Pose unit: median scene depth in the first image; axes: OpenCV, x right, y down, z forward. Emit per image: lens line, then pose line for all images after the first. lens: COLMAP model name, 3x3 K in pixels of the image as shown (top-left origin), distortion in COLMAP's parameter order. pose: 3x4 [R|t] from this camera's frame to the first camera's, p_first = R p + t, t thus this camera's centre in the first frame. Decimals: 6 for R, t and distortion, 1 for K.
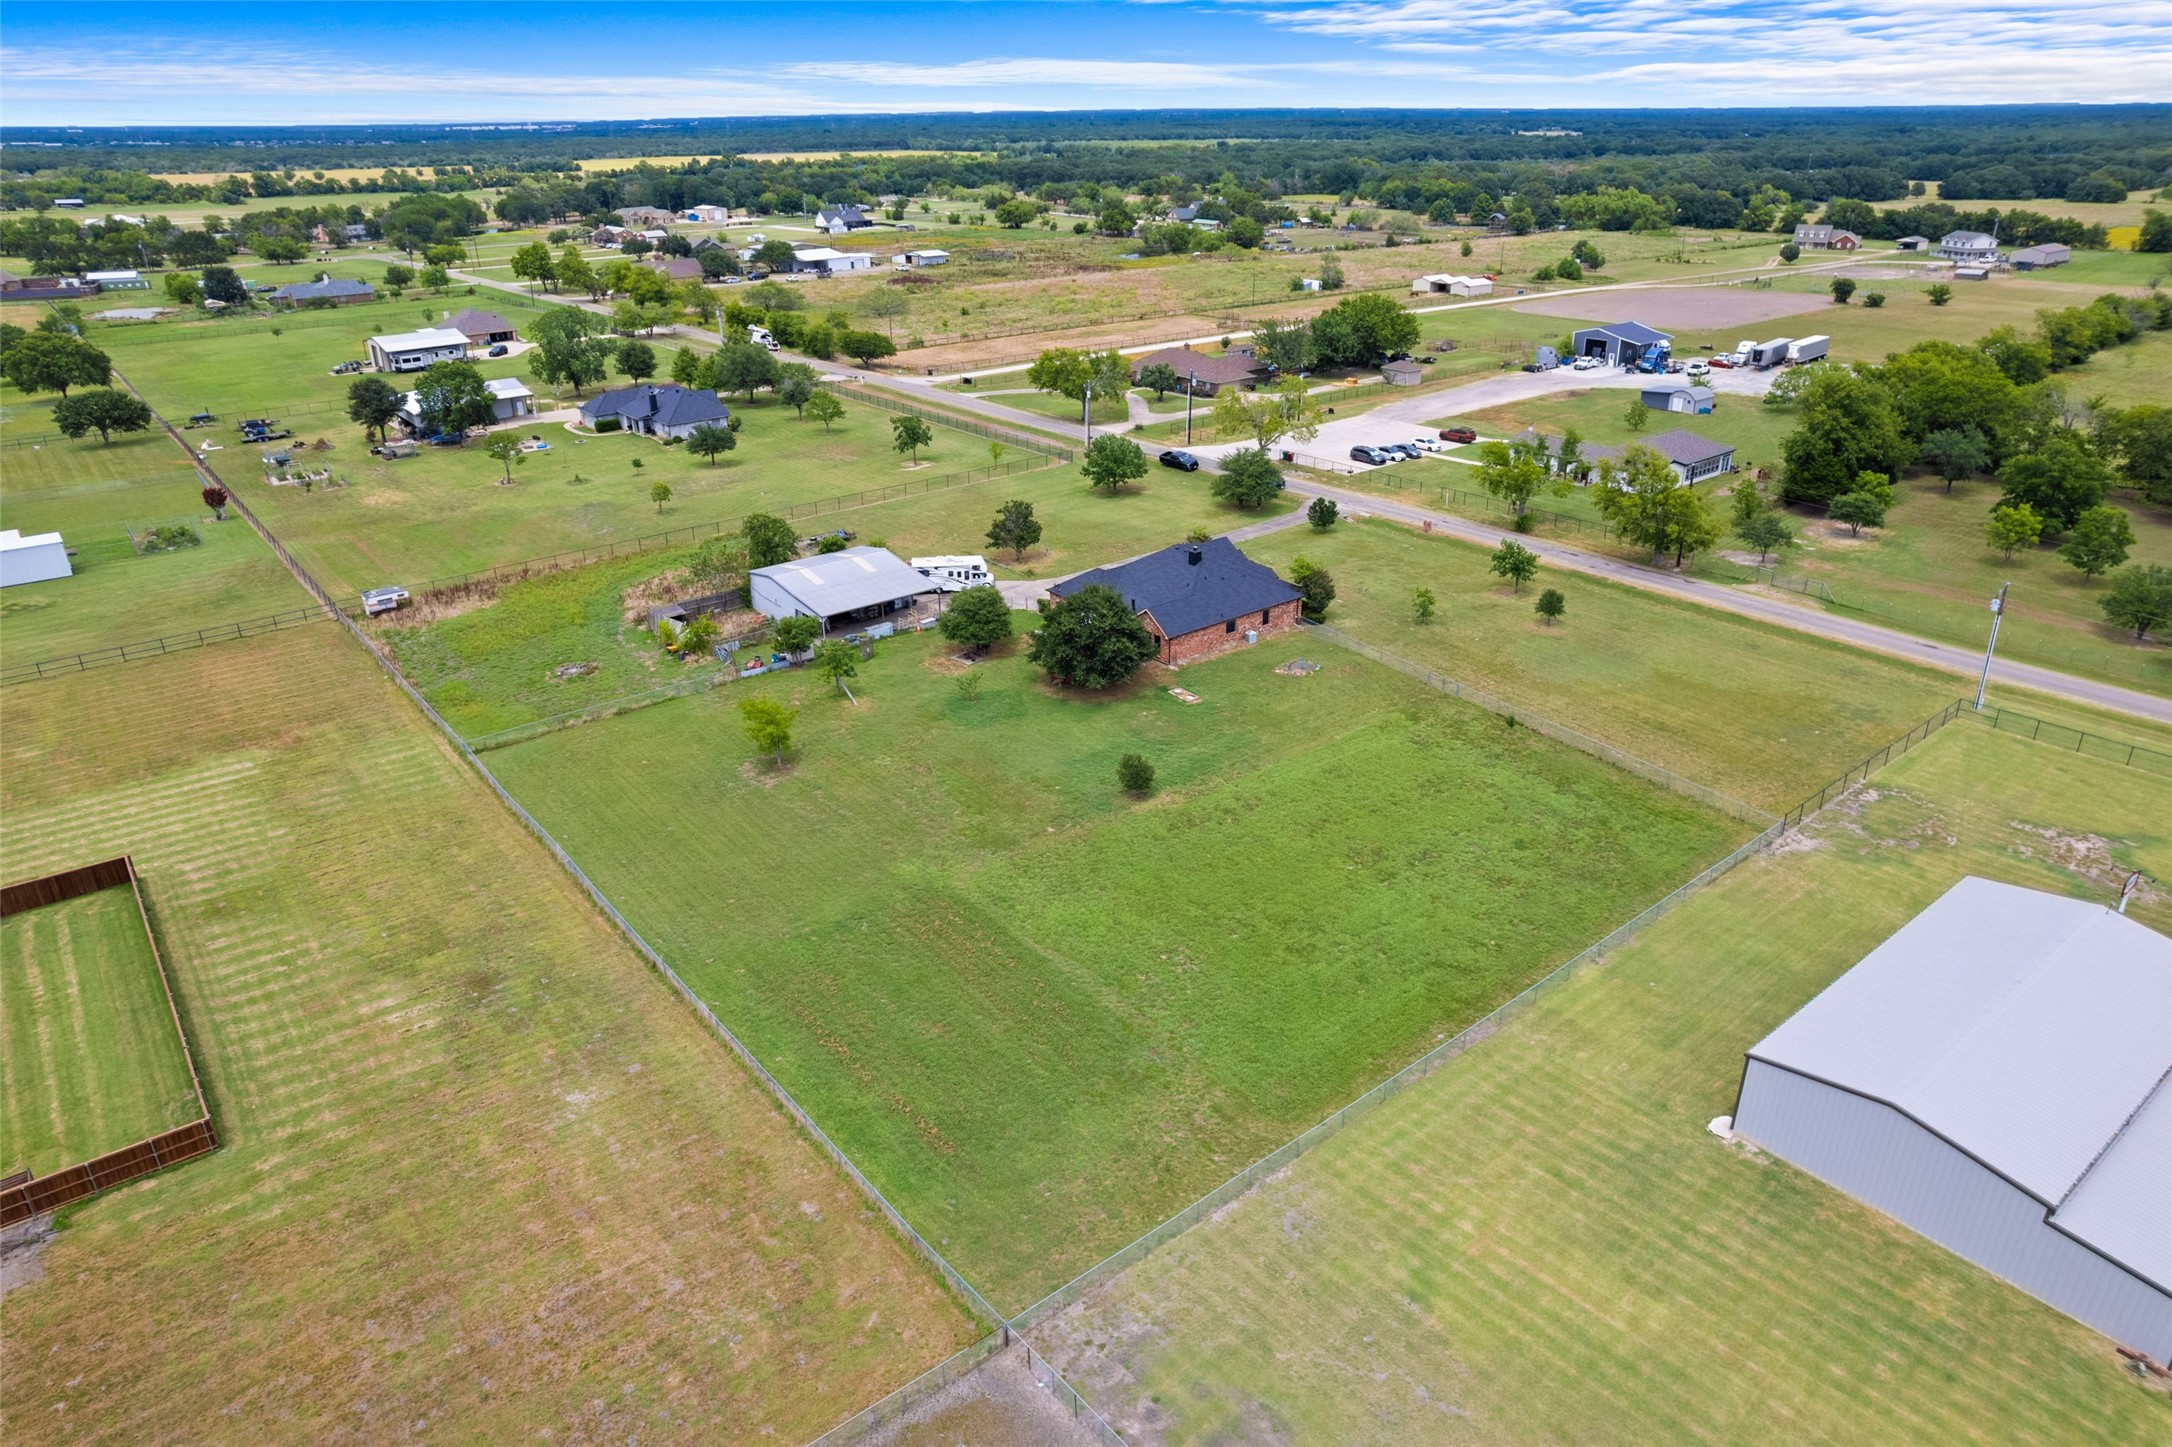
lens RADIAL K [[1351.0, 0, 1078.6], [0, 1351.0, 790.3], [0, 0, 1]] dist [-0.020709, -0.000450]
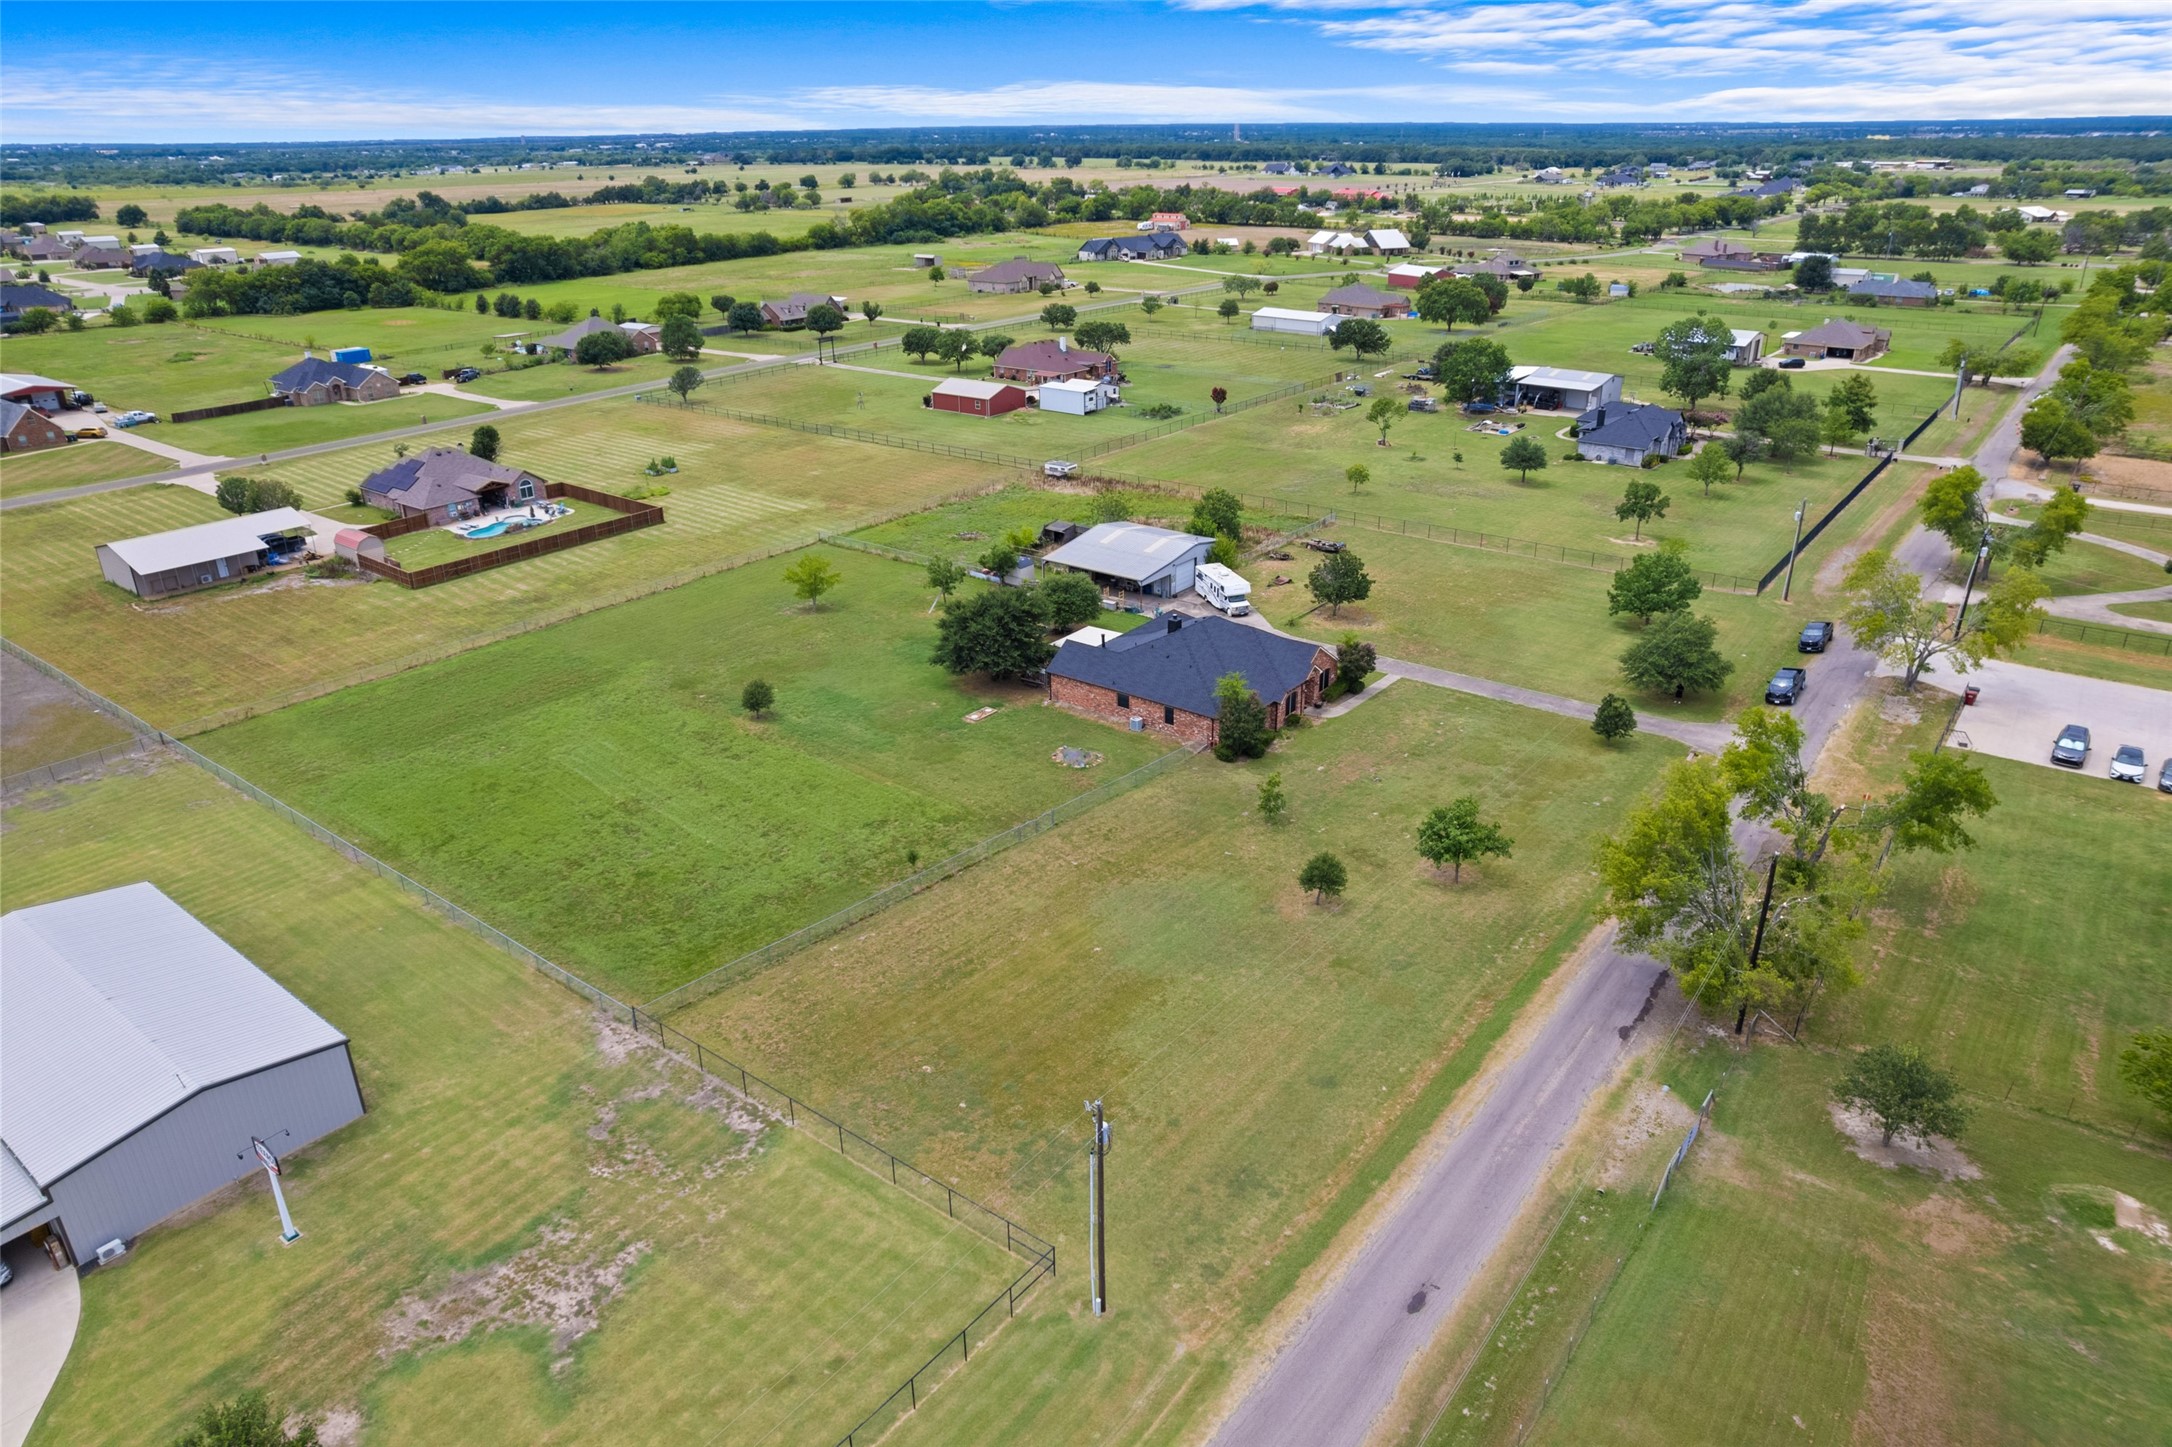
lens RADIAL K [[1378.7, 0, 1086.0], [0, 1378.7, 723.5], [0, 0, 1]] dist [-0.087483, 0.068522]
pose [[0.230850, 0.399727, -0.887089, 1.012257], [-0.434026, 0.858286, 0.273801, -0.381752], [0.870821, 0.321813, 0.371627, 0.711094]]
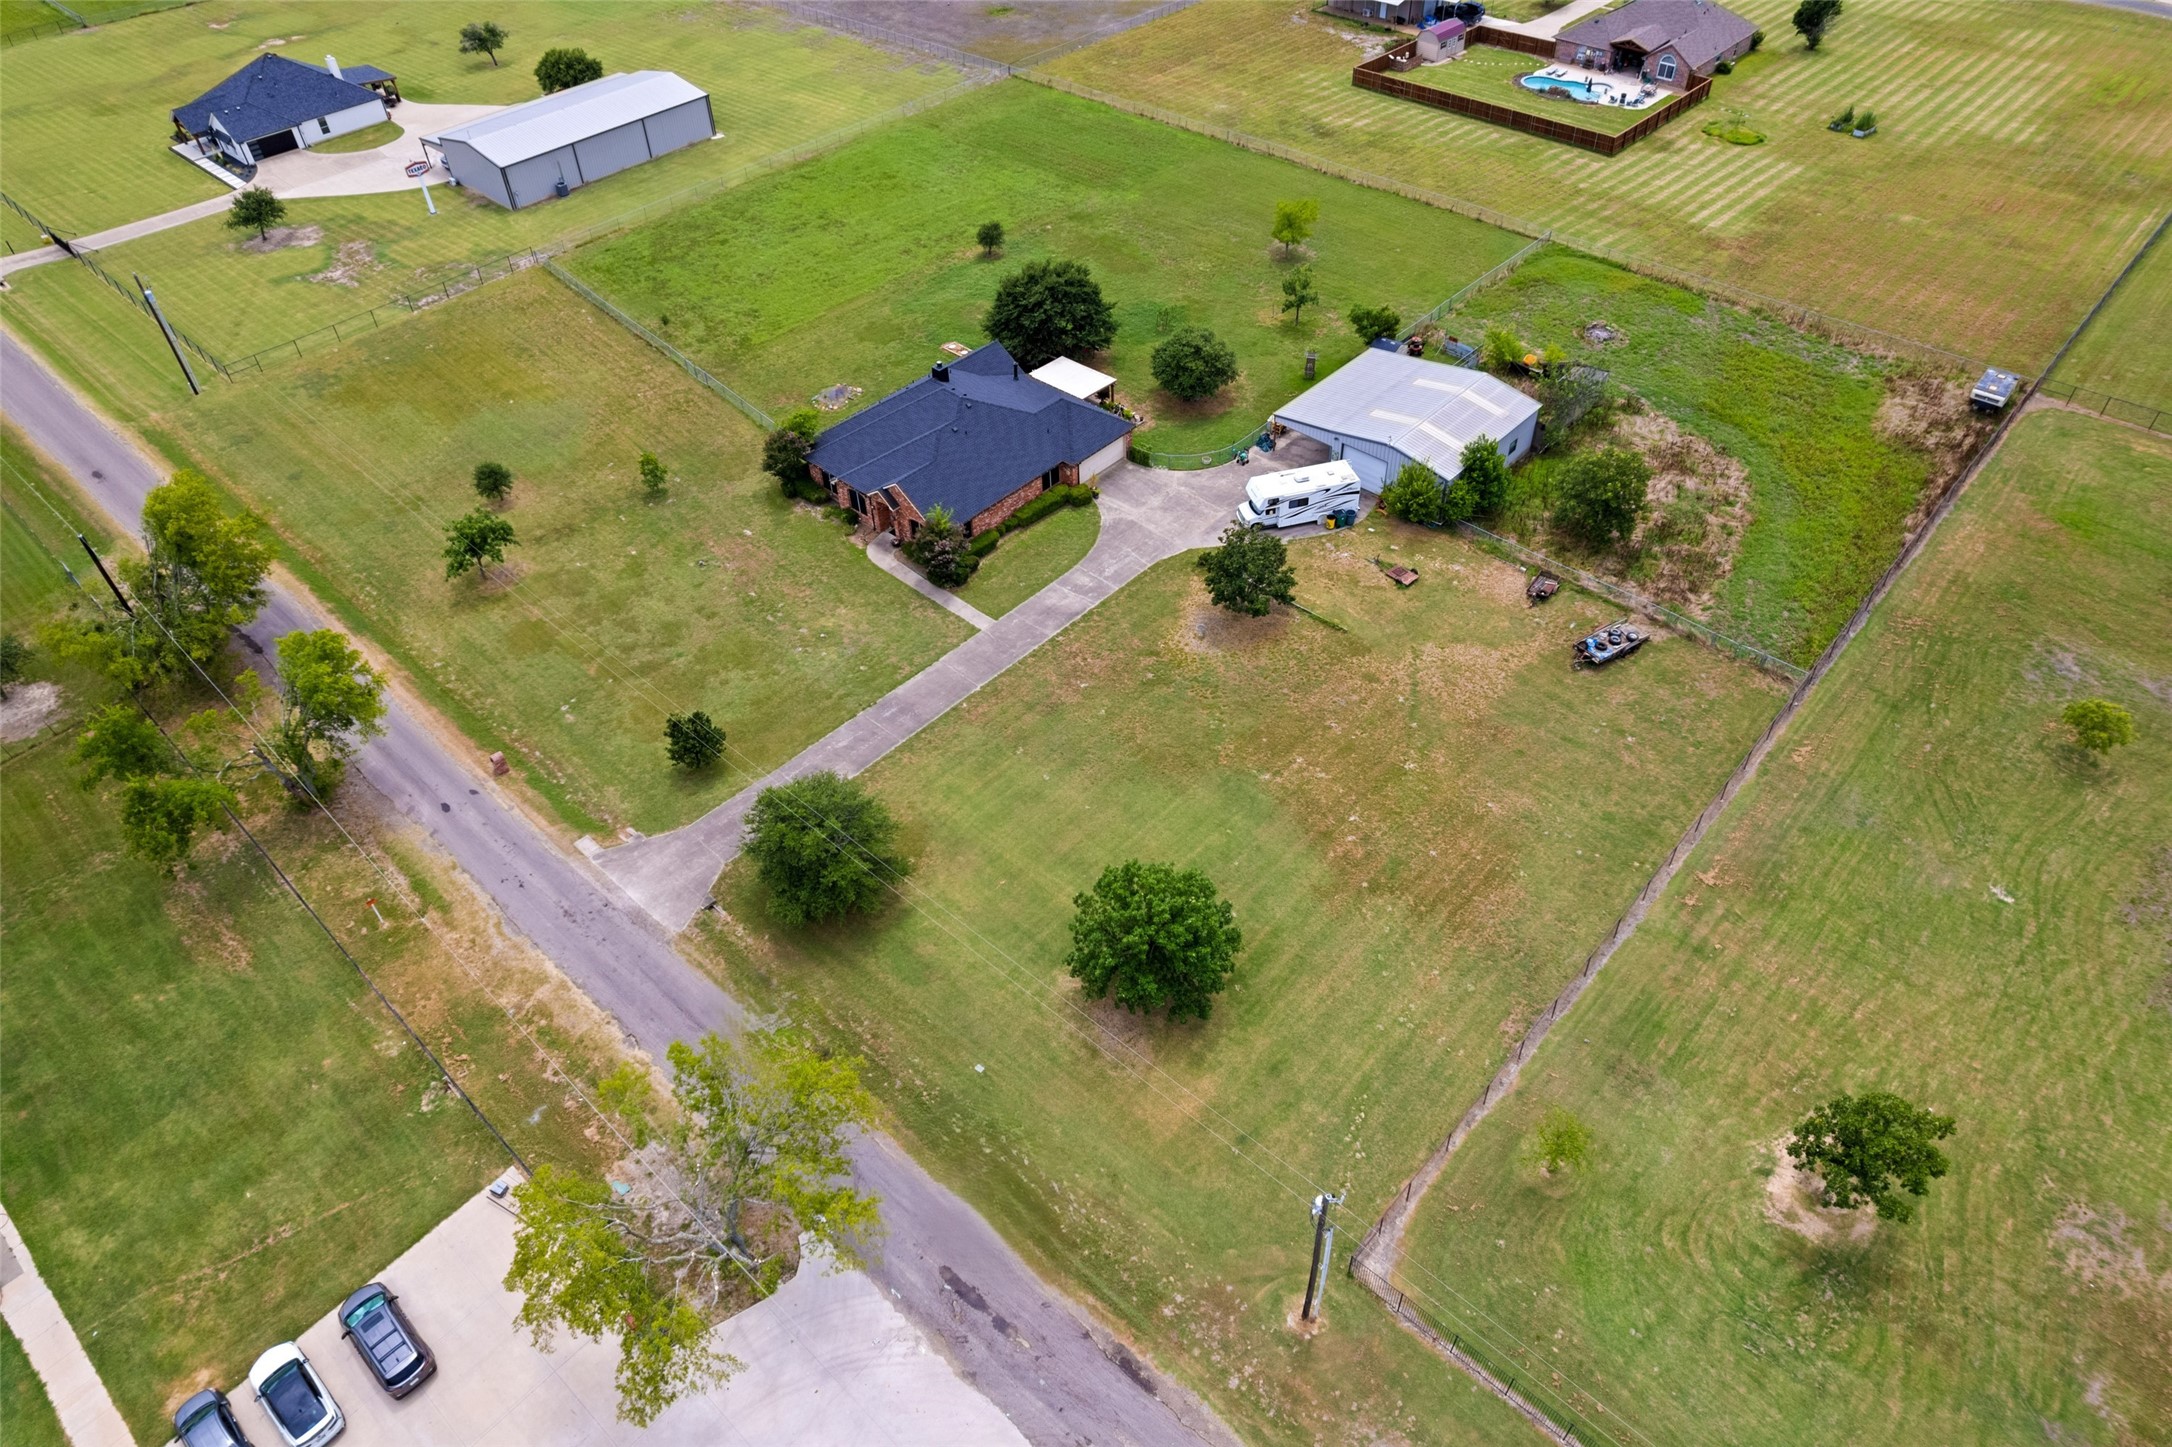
lens RADIAL K [[1396.1, 0, 1092.2], [0, 1396.1, 718.9], [0, 0, 1]] dist [-0.094655, 0.096844]
pose [[-0.987576, 0.131379, -0.086220, 0.107494], [-0.037888, 0.333412, 0.942020, -0.972004], [0.152509, 0.933582, -0.324292, 1.639423]]
